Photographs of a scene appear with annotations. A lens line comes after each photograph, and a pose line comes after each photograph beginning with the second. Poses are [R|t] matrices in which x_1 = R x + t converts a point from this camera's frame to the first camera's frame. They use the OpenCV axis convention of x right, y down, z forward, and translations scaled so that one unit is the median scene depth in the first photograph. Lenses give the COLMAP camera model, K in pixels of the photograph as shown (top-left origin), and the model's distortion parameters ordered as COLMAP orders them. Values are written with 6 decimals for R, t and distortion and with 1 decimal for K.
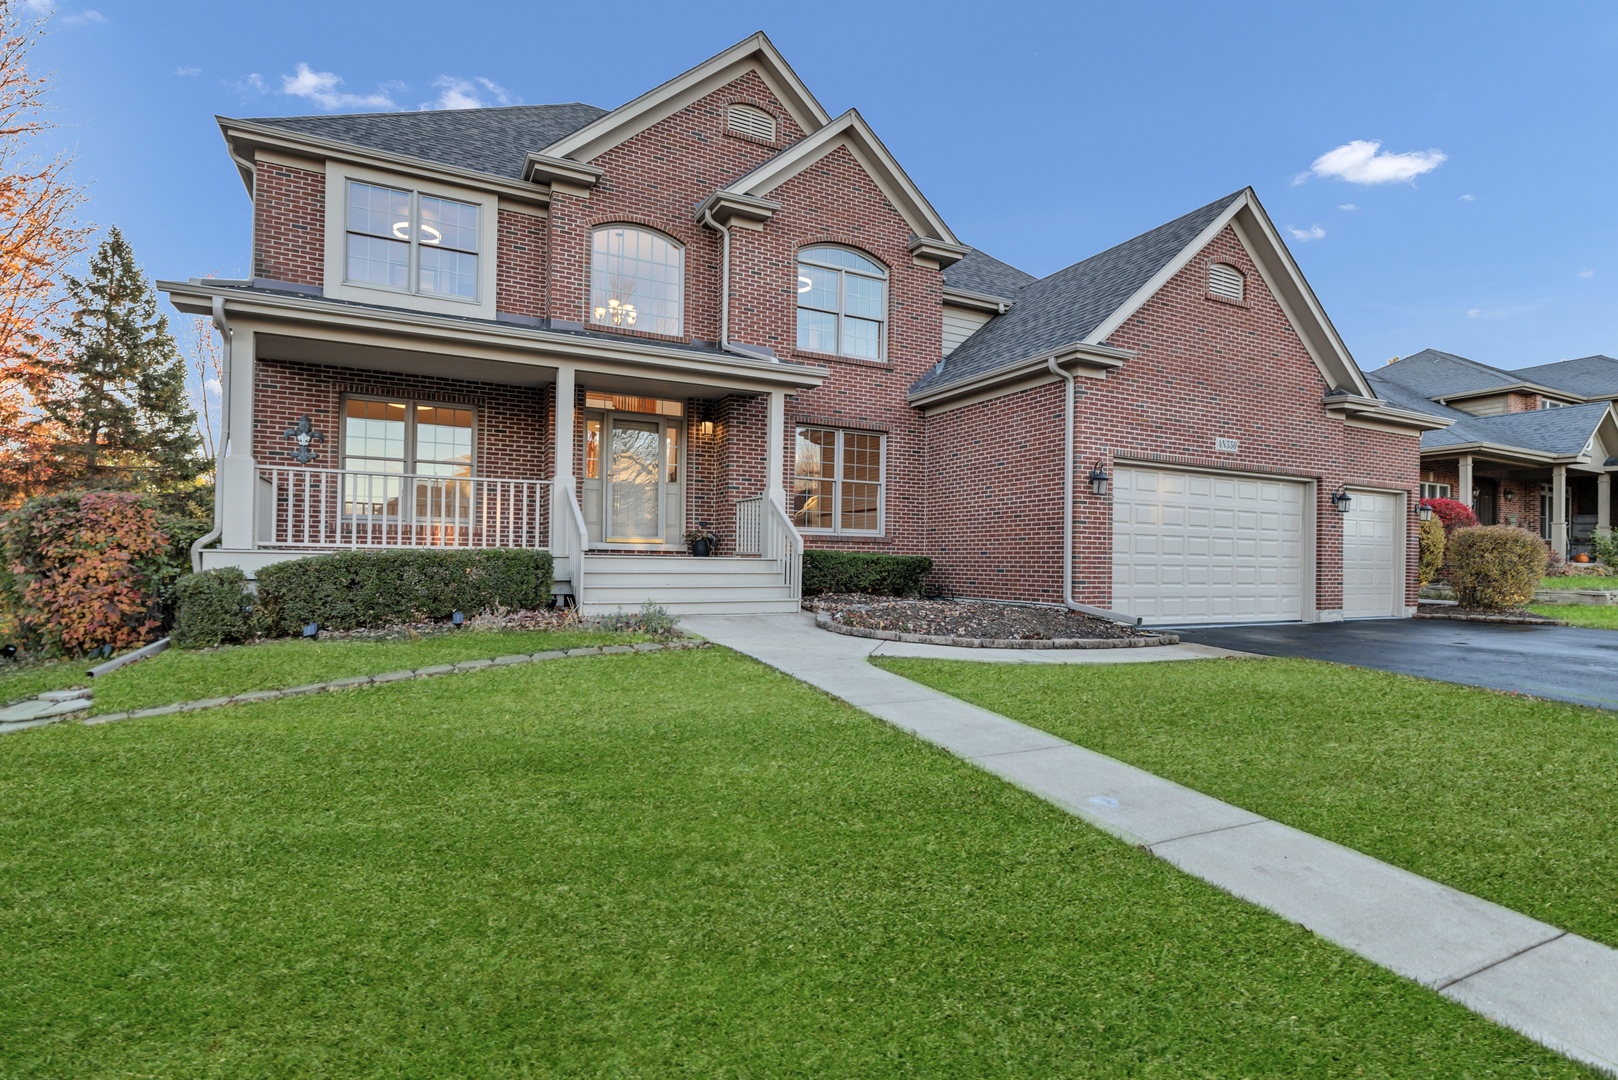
lens RADIAL K [[810.8, 0, 809.1], [0, 810.8, 562.0], [0, 0, 1]] dist [-0.001852, -0.000466]
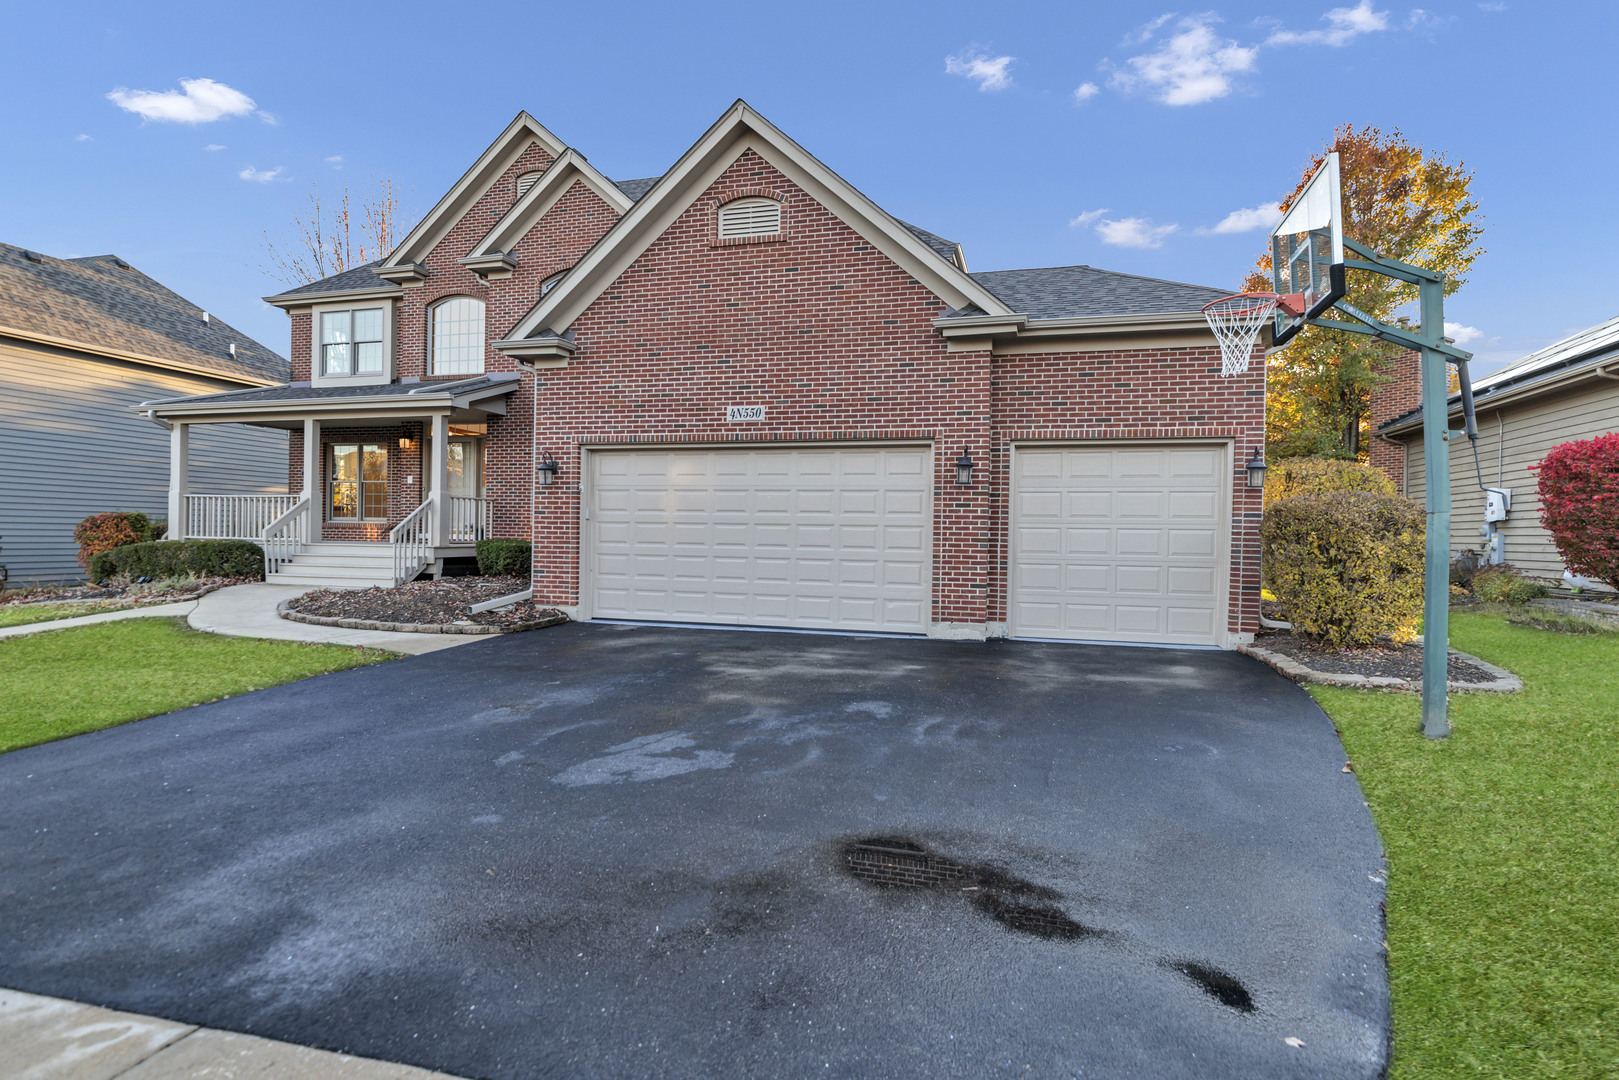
lens RADIAL K [[787.0, 0, 804.4], [0, 787.0, 549.0], [0, 0, 1]] dist [-0.002158, -0.000320]
pose [[0.736084, 0.008998, -0.676830, 1.107118], [-0.005243, 0.999957, 0.007592, -0.010824], [0.676869, -0.002040, 0.736100, 0.439961]]
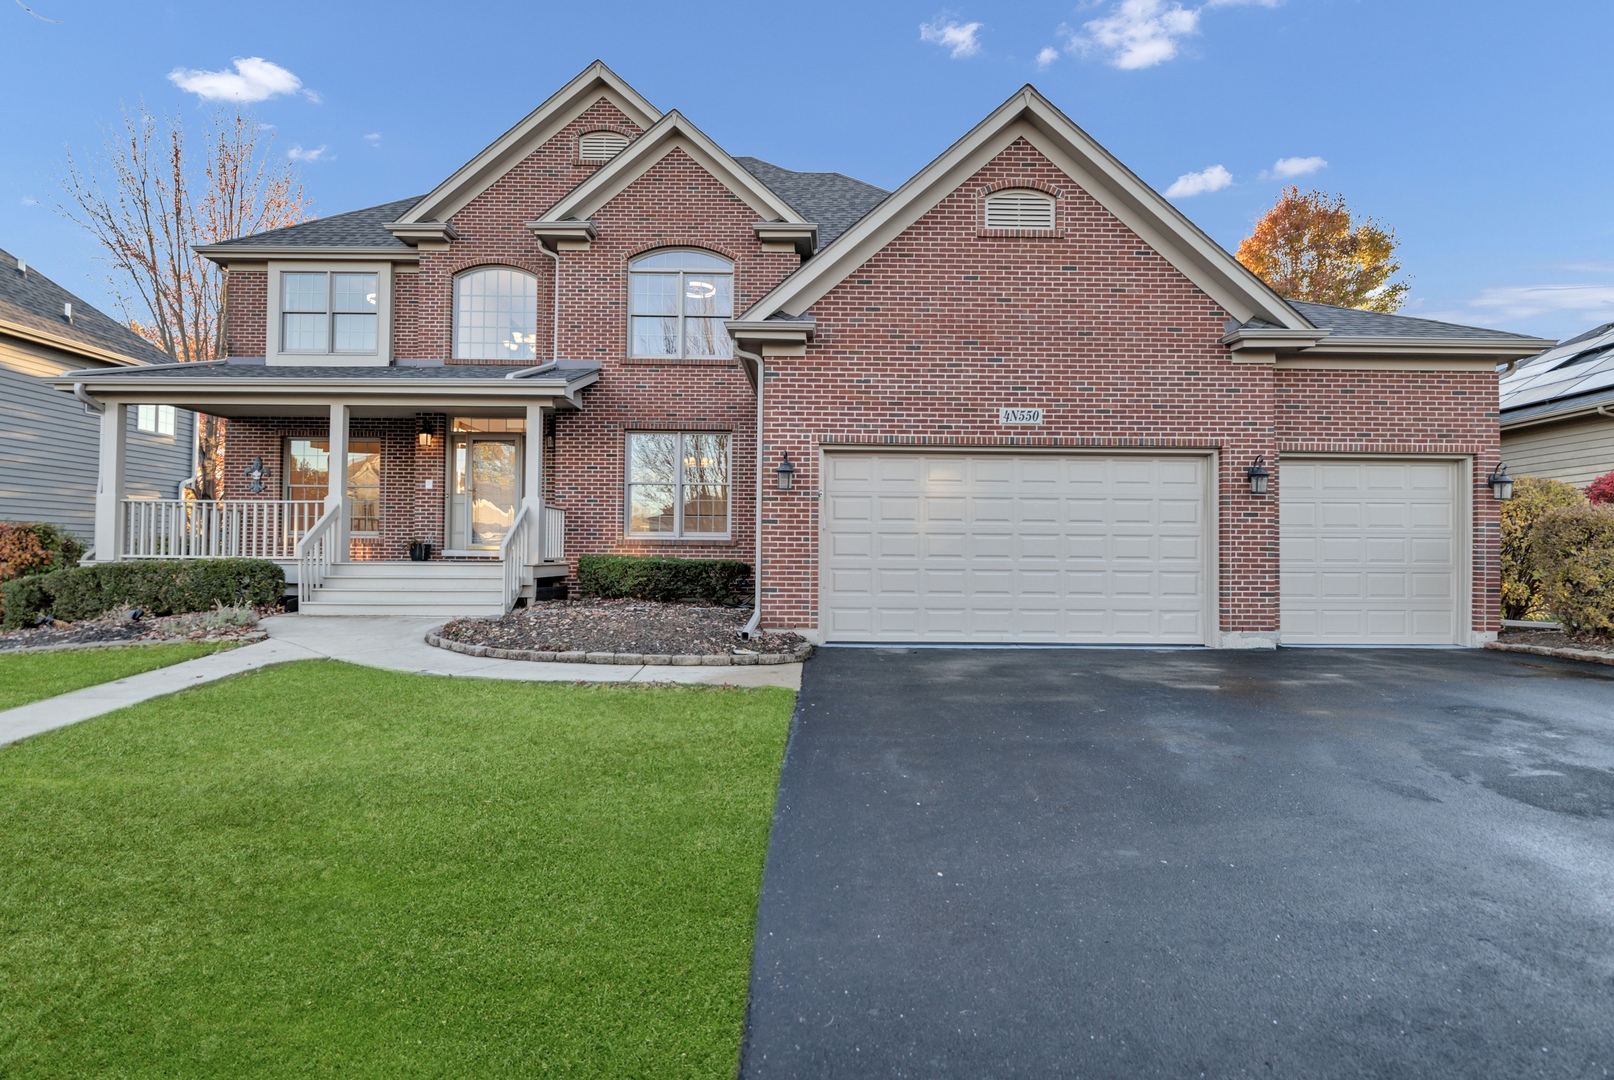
lens RADIAL K [[811.8, 0, 805.8], [0, 811.8, 547.6], [0, 0, 1]] dist [-0.001639, -0.000508]
pose [[0.891719, -0.013168, -0.452397, 0.680544], [0.005061, 0.999804, -0.019125, -0.003287], [0.452560, 0.014765, 0.891612, 0.206172]]
